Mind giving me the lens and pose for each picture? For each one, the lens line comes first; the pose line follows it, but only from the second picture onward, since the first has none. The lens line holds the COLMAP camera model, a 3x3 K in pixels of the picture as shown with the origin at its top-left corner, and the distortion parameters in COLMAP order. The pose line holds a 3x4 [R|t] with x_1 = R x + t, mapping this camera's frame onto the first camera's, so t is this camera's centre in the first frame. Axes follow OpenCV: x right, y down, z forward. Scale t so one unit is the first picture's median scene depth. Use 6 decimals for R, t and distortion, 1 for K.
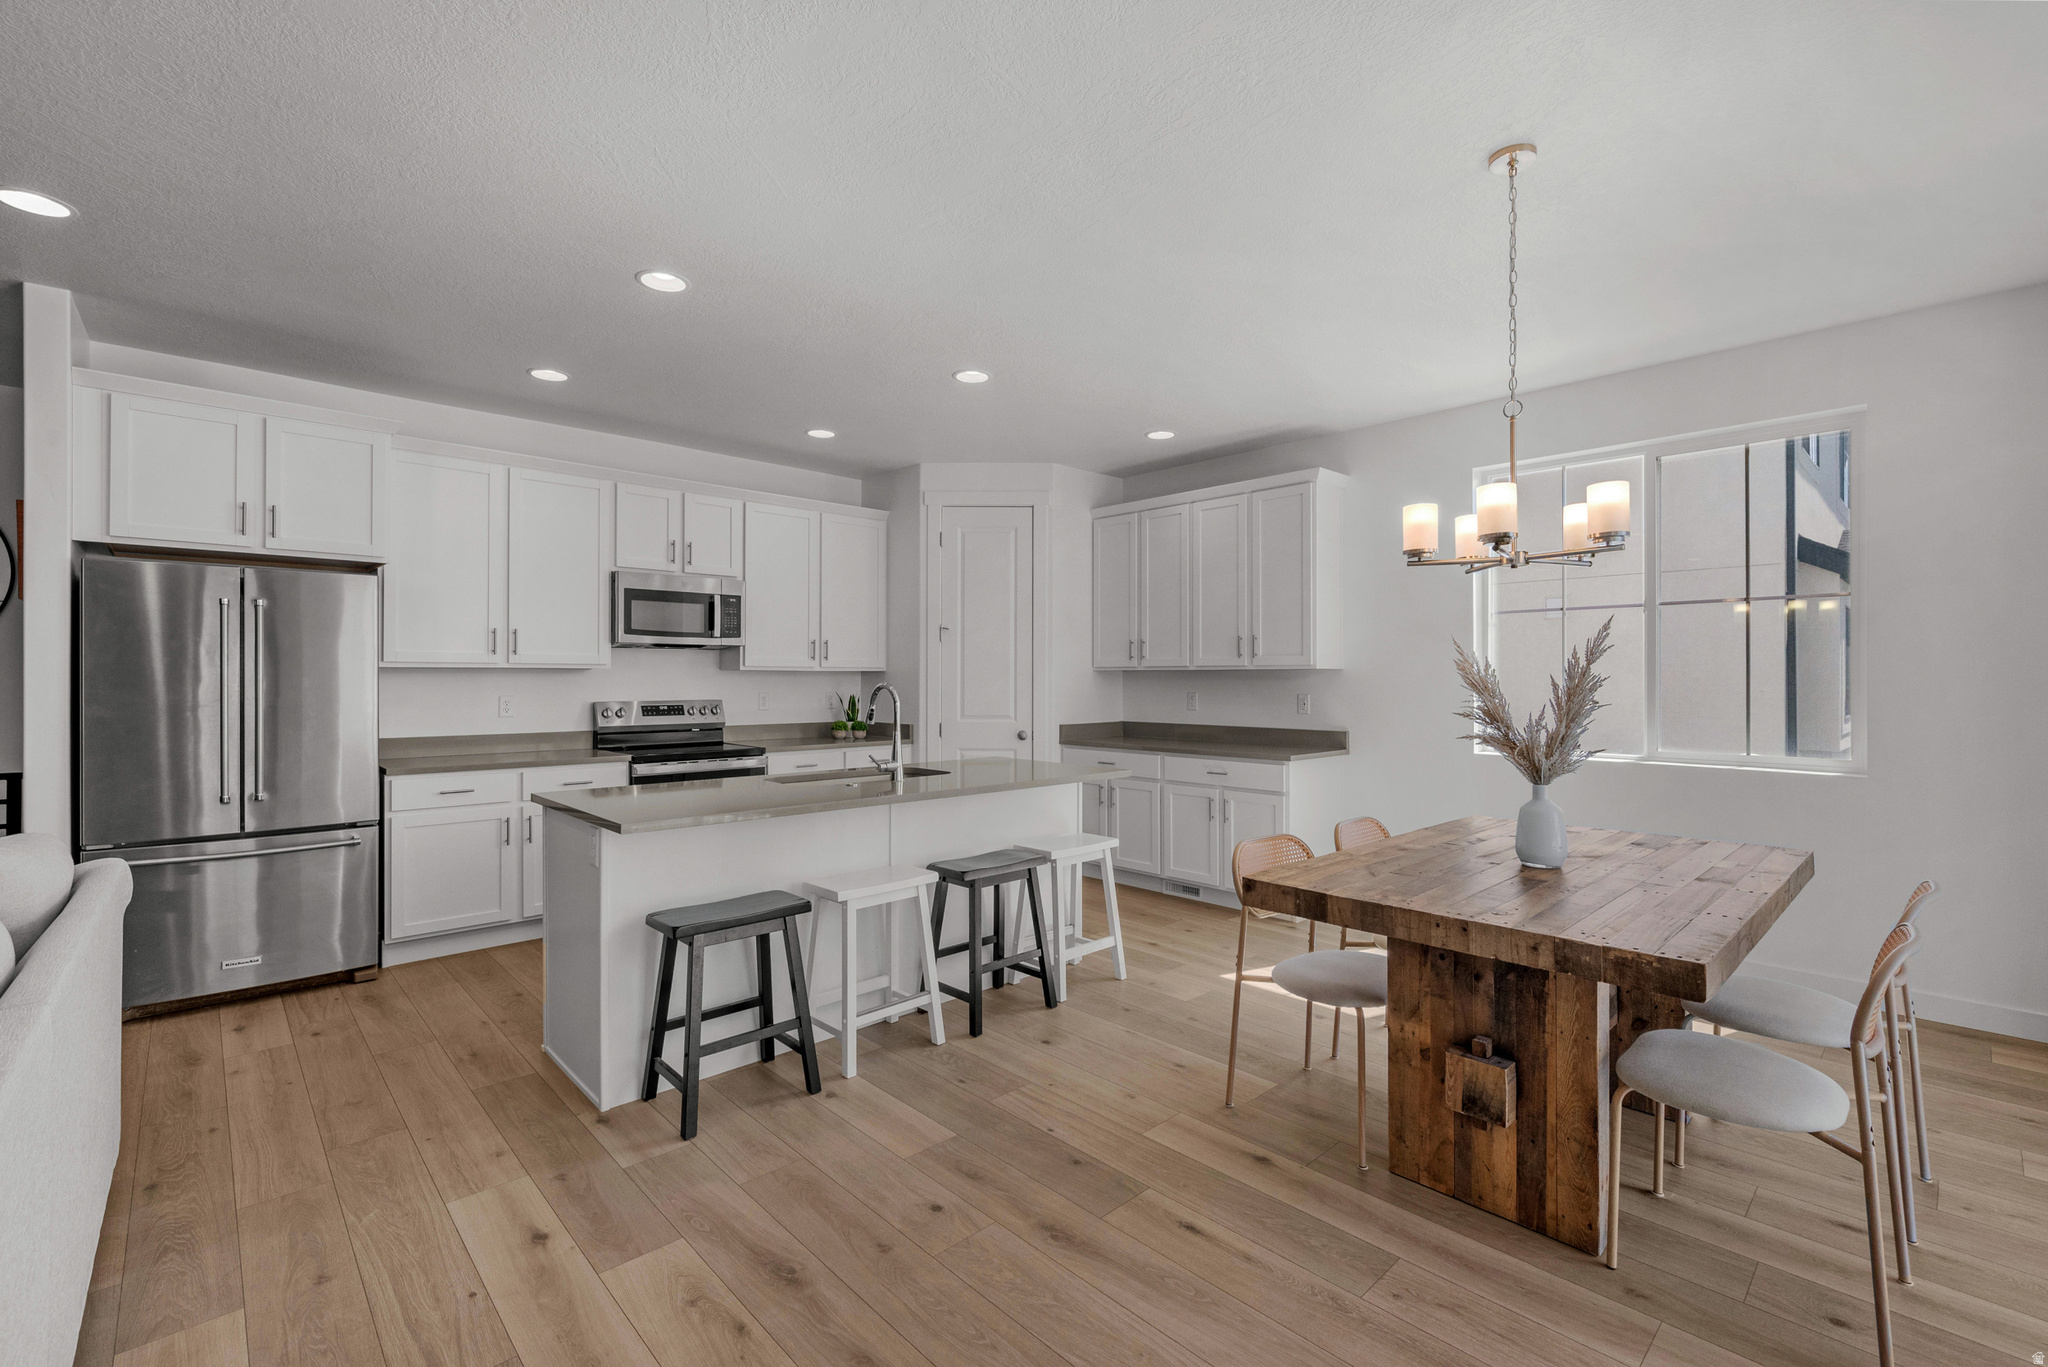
lens RADIAL K [[889.7, 0, 1021.1], [0, 889.7, 676.4], [0, 0, 1]] dist [0.001515, -0.000082]
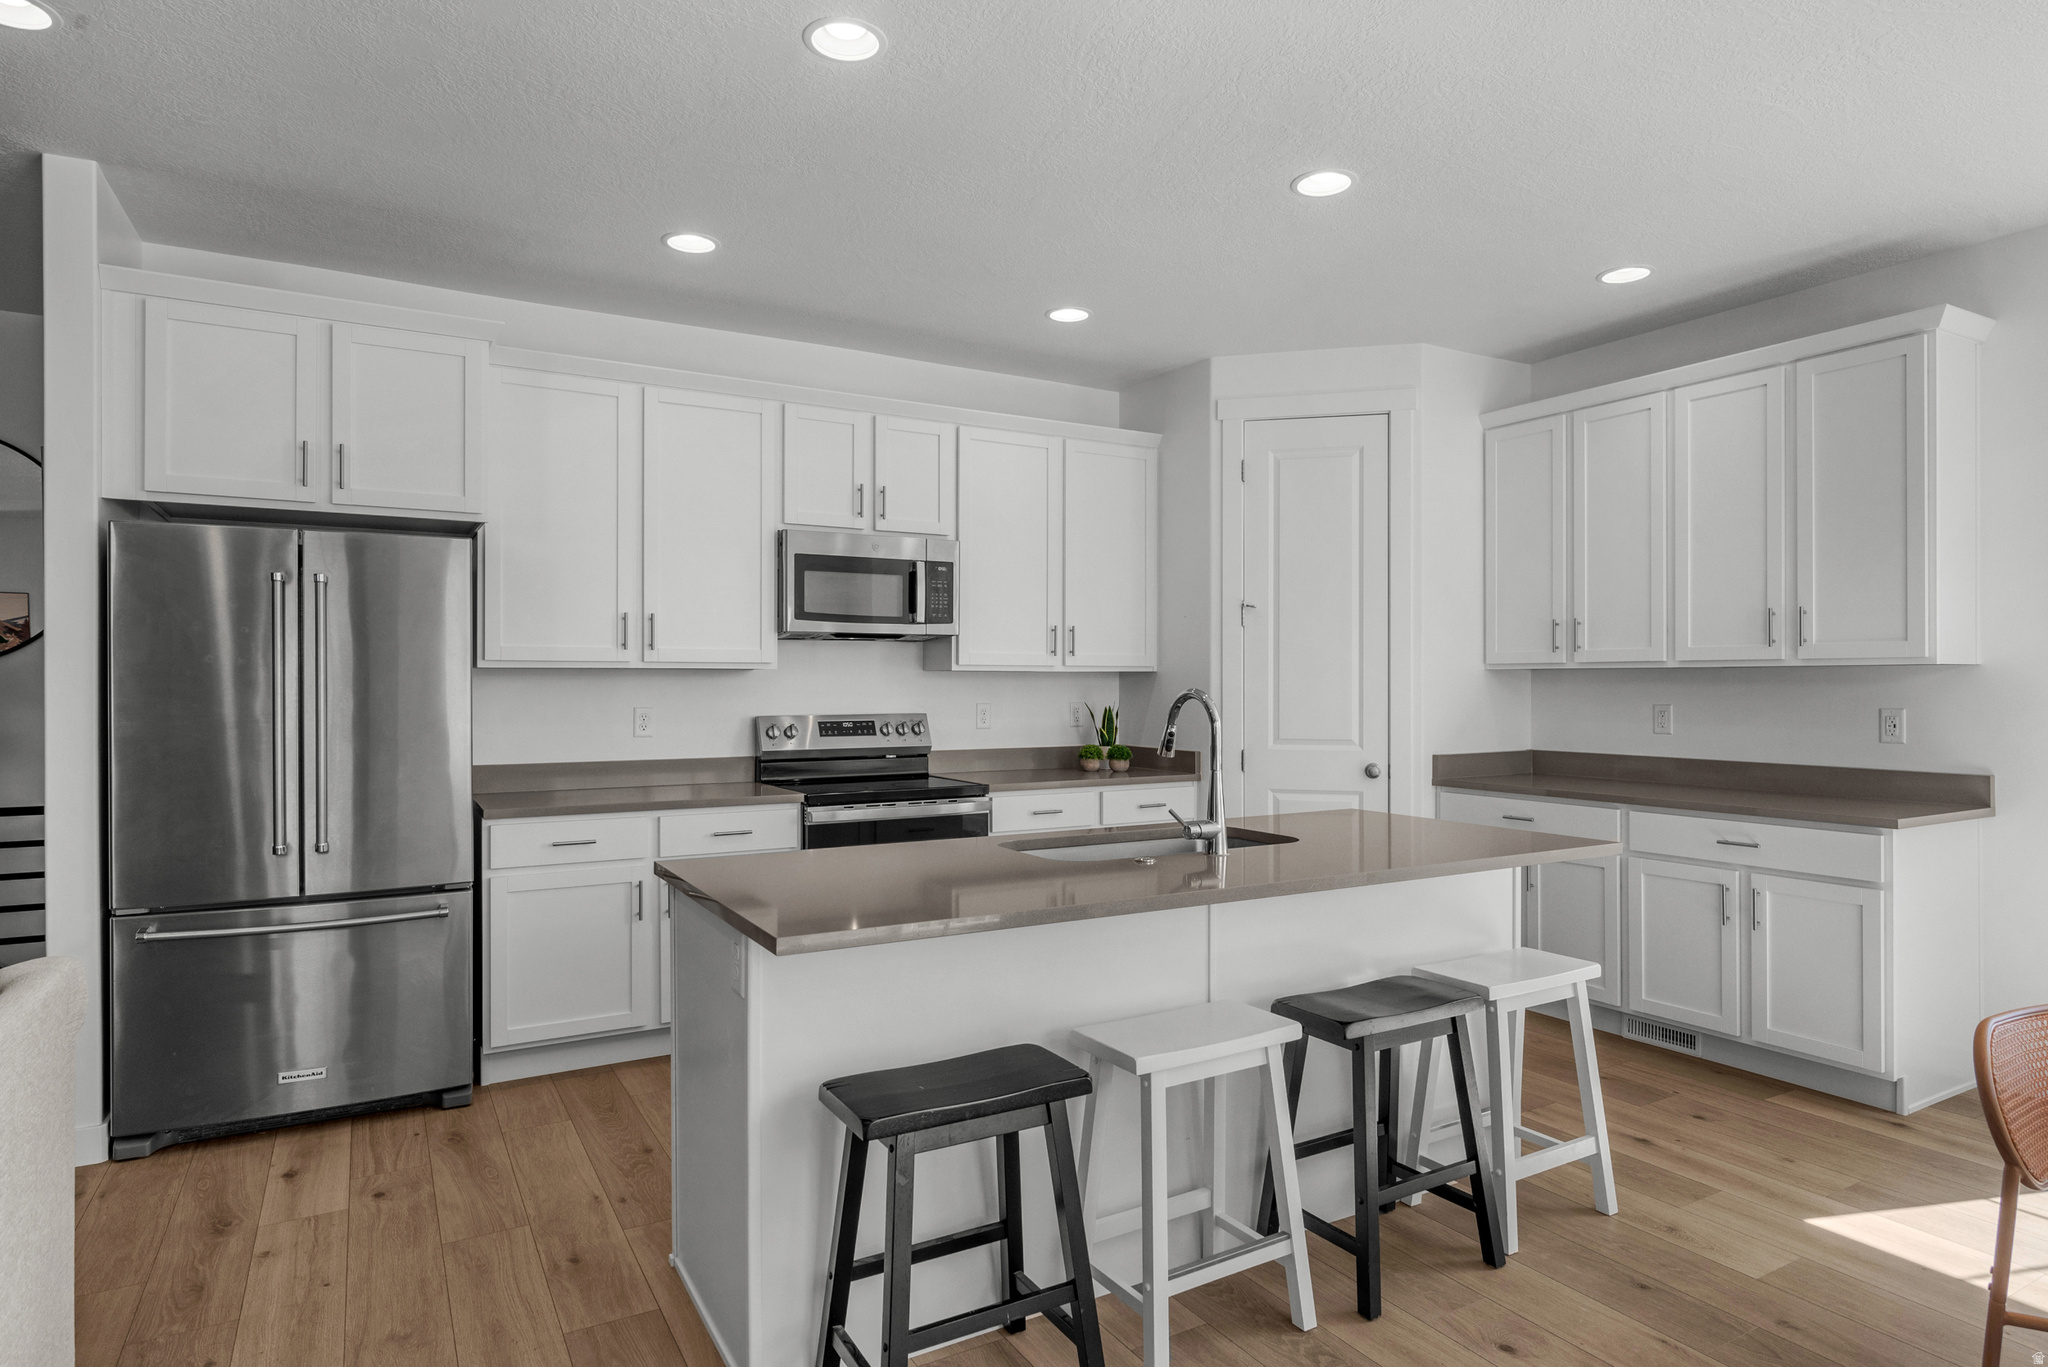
lens RADIAL K [[1149.3, 0, 1026.6], [0, 1149.3, 681.9], [0, 0, 1]] dist [0.001576, -0.000173]
pose [[0.974042, -0.001571, -0.226360, -0.063762], [0.001827, 0.999998, 0.000919, 0.001036], [0.226358, -0.001309, 0.974043, 0.160407]]
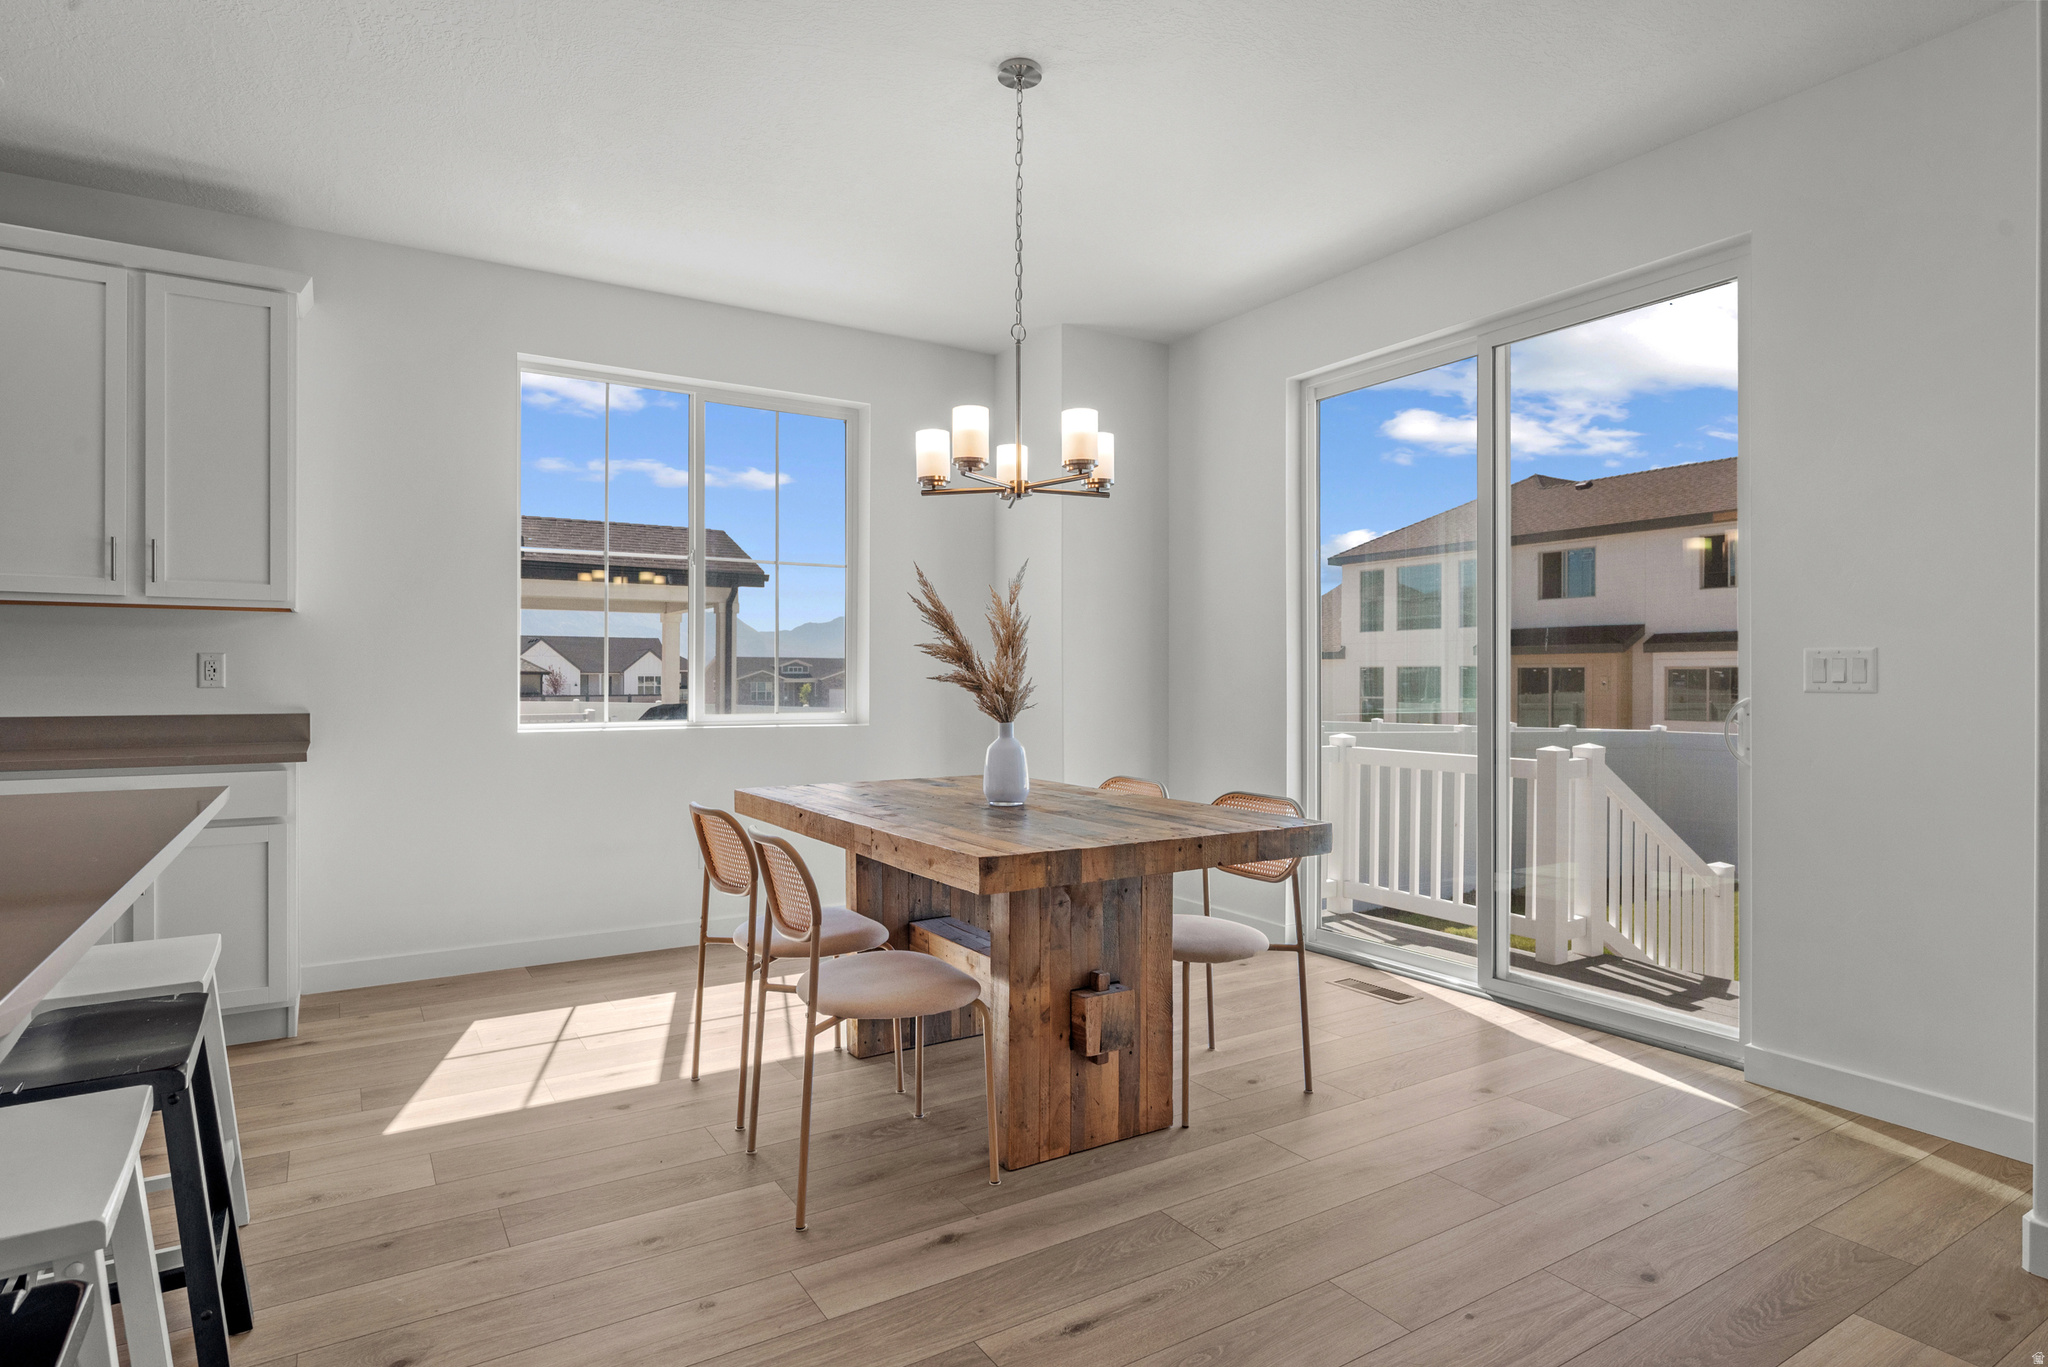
lens RADIAL K [[1109.5, 0, 1020.1], [0, 1109.5, 677.3], [0, 0, 1]] dist [-0.002021, 0.000972]
pose [[0.189994, 0.002403, 0.981782, -0.307622], [-0.004031, 0.999990, -0.001667, 0.036900], [-0.981777, -0.003640, 0.190002, 0.375867]]
